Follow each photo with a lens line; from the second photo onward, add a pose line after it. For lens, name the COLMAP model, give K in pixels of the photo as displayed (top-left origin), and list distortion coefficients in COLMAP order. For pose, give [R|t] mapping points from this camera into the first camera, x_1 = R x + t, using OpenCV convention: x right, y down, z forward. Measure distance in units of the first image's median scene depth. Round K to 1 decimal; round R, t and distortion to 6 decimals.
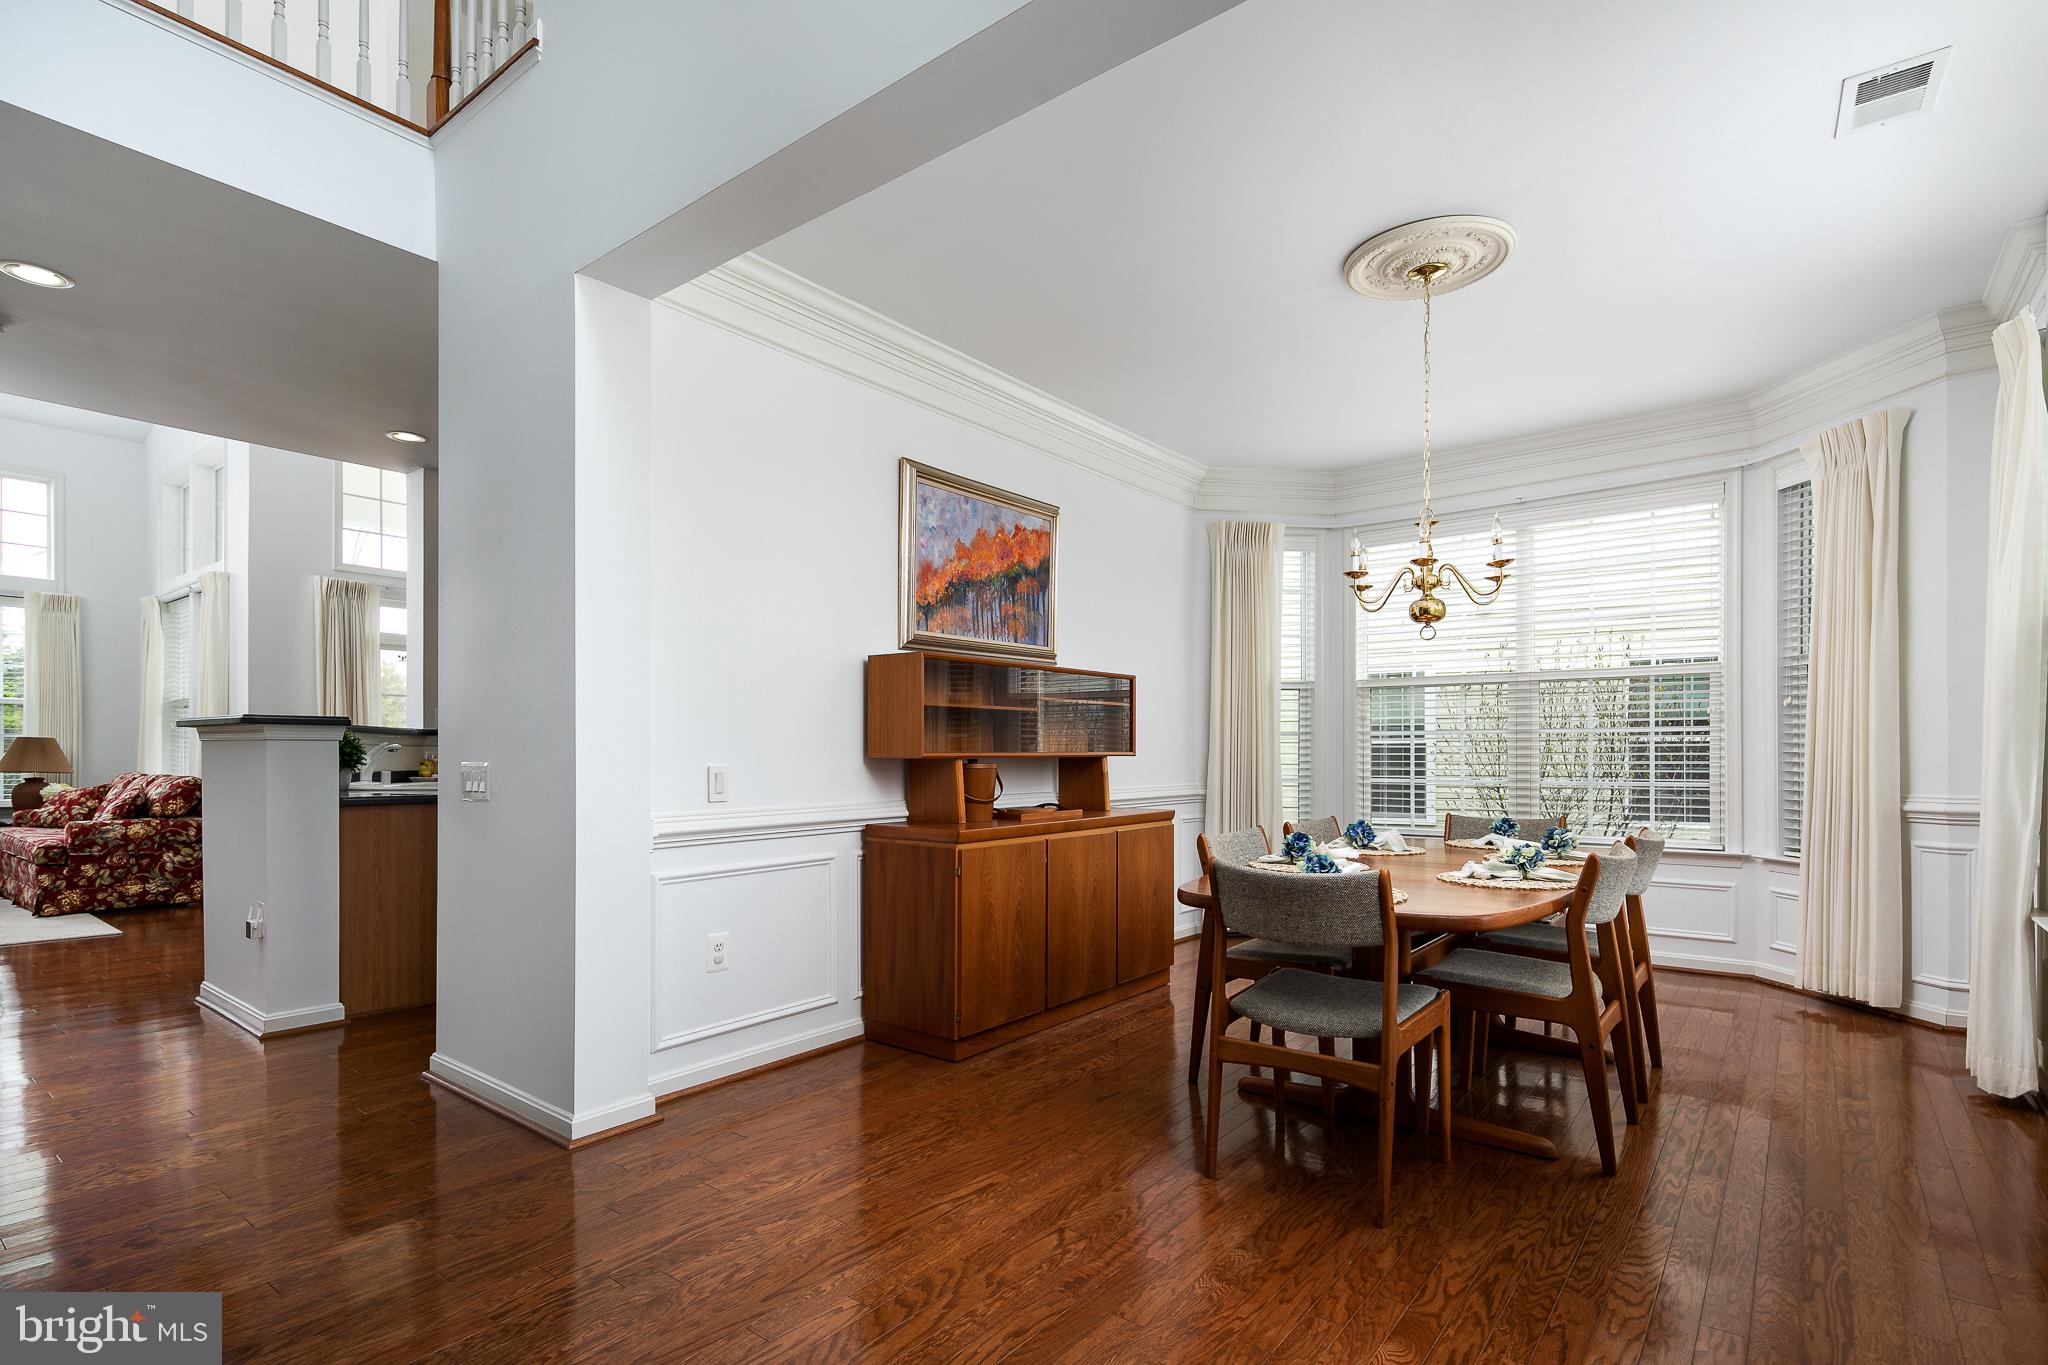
lens RADIAL K [[992.3, 0, 1011.3], [0, 992.3, 739.5], [0, 0, 1]] dist [0.005921, -0.000950]
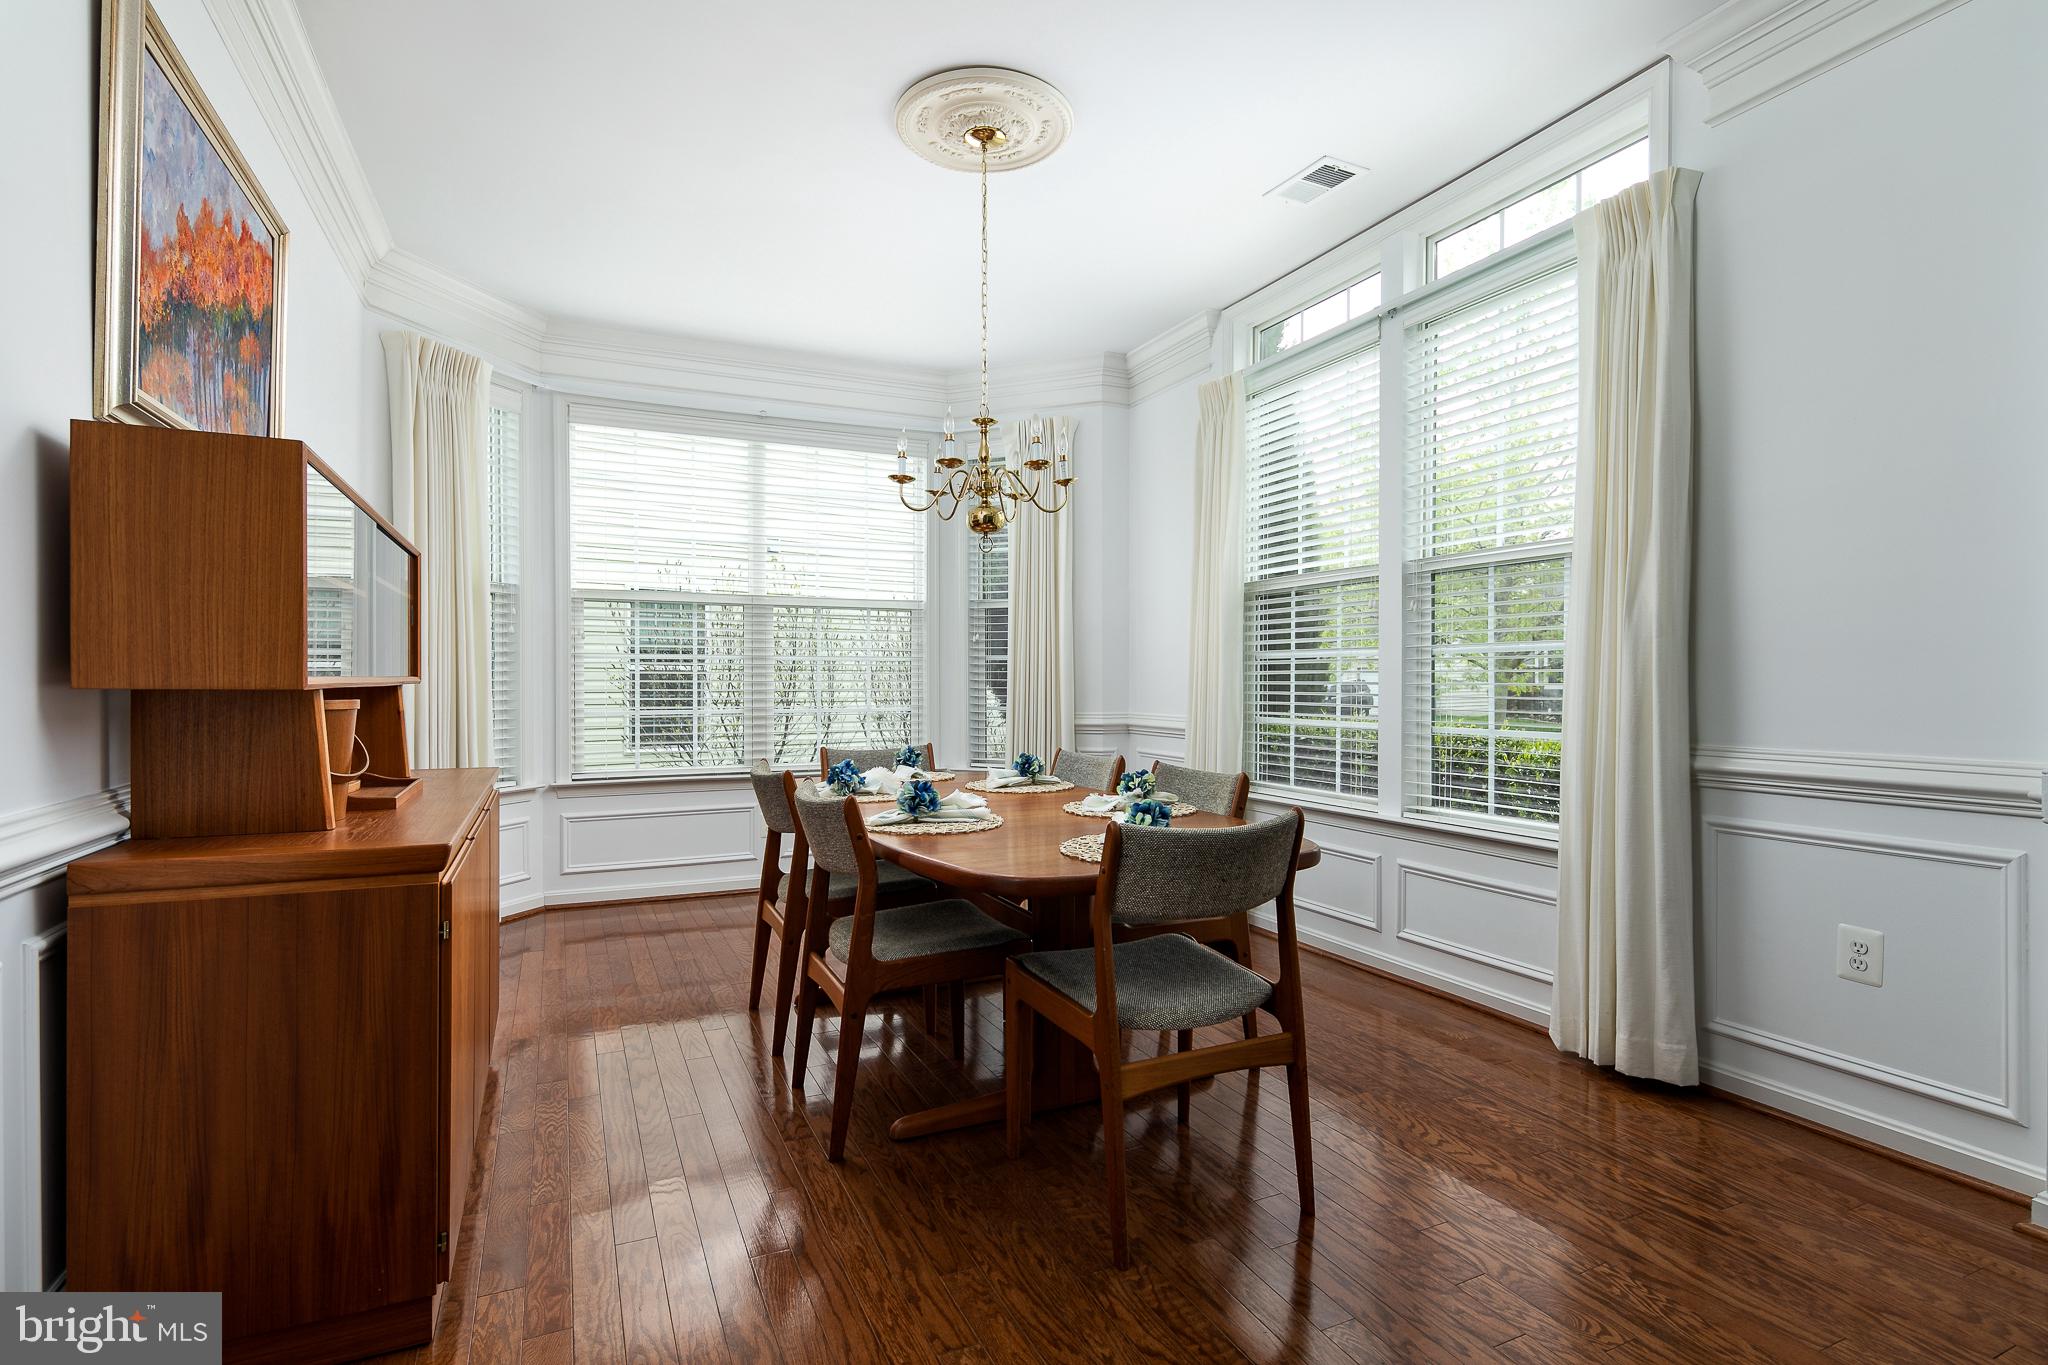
lens RADIAL K [[992.3, 0, 1024.6], [0, 992.3, 684.0], [0, 0, 1]] dist [0.005921, -0.000950]
pose [[0.441687, -0.001139, 0.897169, -0.313393], [-0.013361, 0.999880, 0.007846, 0.008477], [-0.897070, -0.015452, 0.441619, 0.489006]]
